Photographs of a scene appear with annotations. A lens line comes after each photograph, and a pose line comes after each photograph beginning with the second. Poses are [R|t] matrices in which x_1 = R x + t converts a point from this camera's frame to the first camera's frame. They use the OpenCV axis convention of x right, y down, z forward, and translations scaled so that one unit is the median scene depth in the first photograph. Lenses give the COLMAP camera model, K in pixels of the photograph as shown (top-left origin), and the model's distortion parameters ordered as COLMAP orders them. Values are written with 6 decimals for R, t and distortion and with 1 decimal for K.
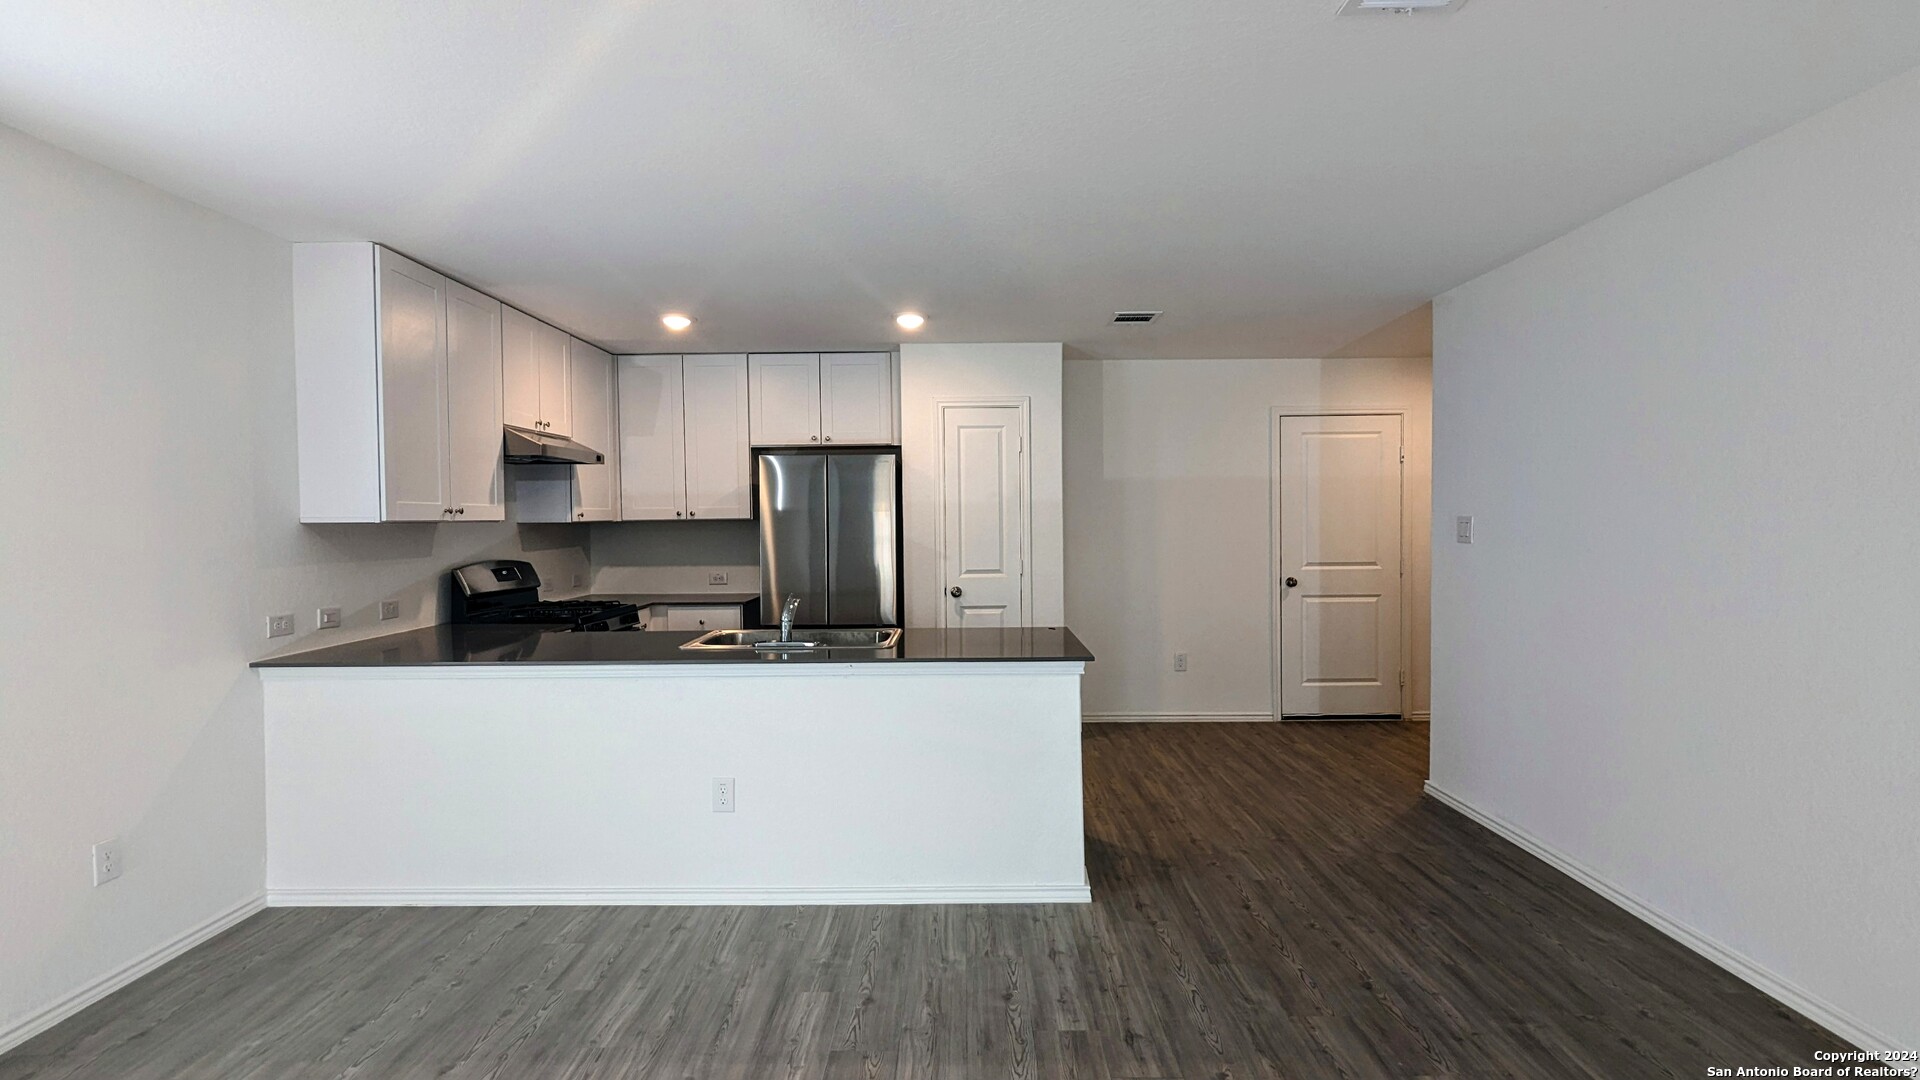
lens RADIAL K [[905.0, 0, 956.9], [0, 905.0, 549.2], [0, 0, 1]] dist [0.001052, 0.000164]
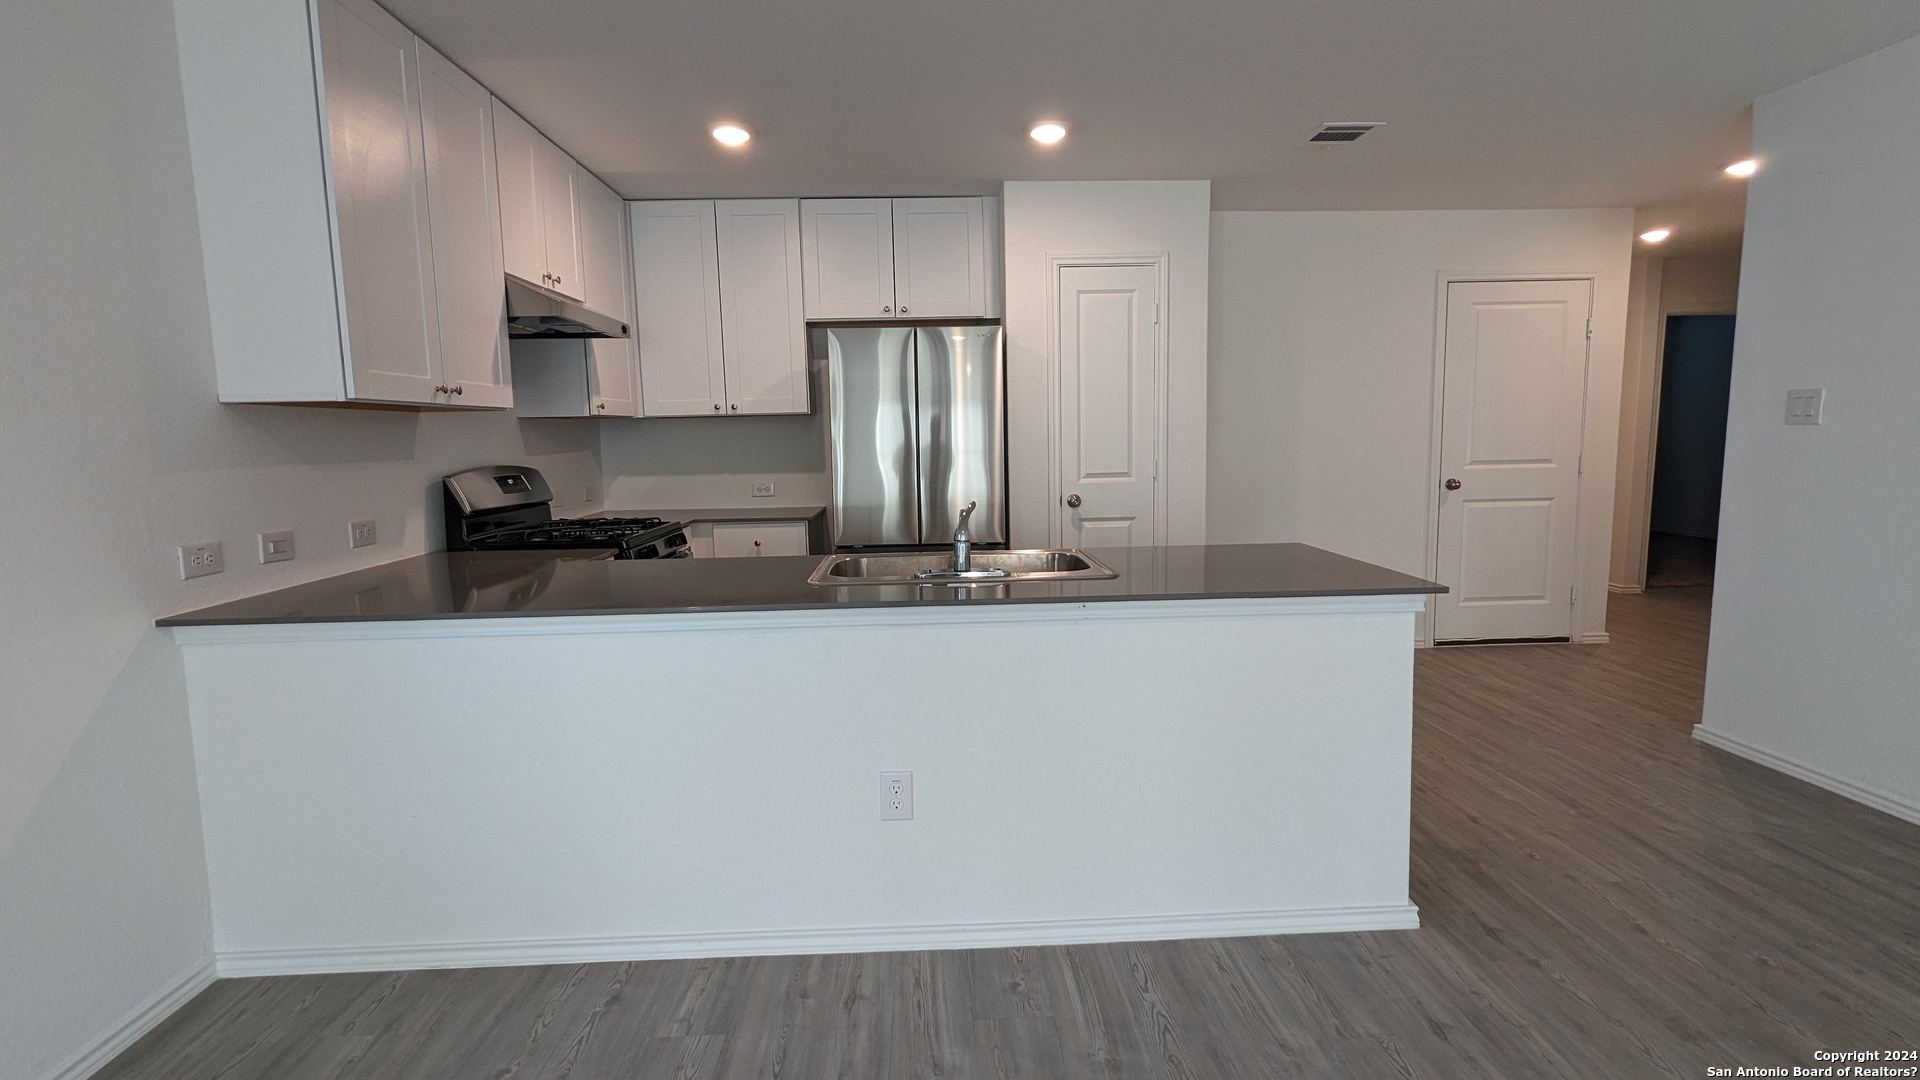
lens RADIAL K [[906.4, 0, 960.4], [0, 906.4, 548.8], [0, 0, 1]] dist [0.000746, 0.000664]
pose [[0.998695, -0.016117, 0.048459, -0.175322], [0.011526, 0.995546, 0.093569, 0.016187], [-0.049752, -0.092888, 0.994433, 0.243891]]
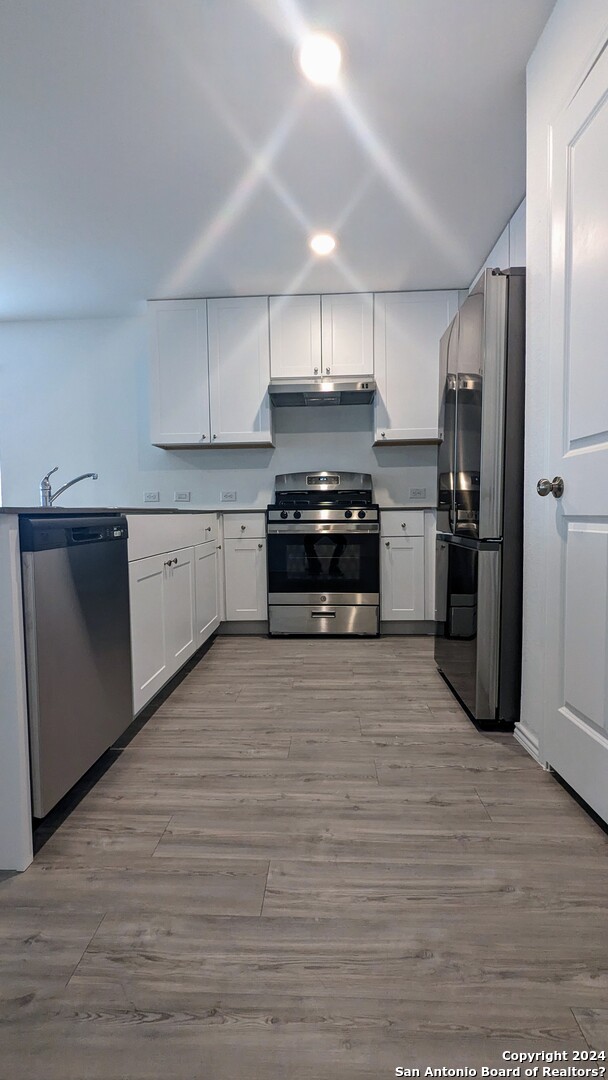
lens RADIAL K [[509.8, 0, 303.8], [0, 509.8, 539.9], [0, 0, 1]] dist [0.000746, 0.000664]
pose [[-0.039825, 0.065578, -0.997052, 0.365489], [-0.015635, 0.997681, 0.066244, 0.075265], [0.999084, 0.018227, -0.038707, 1.075582]]
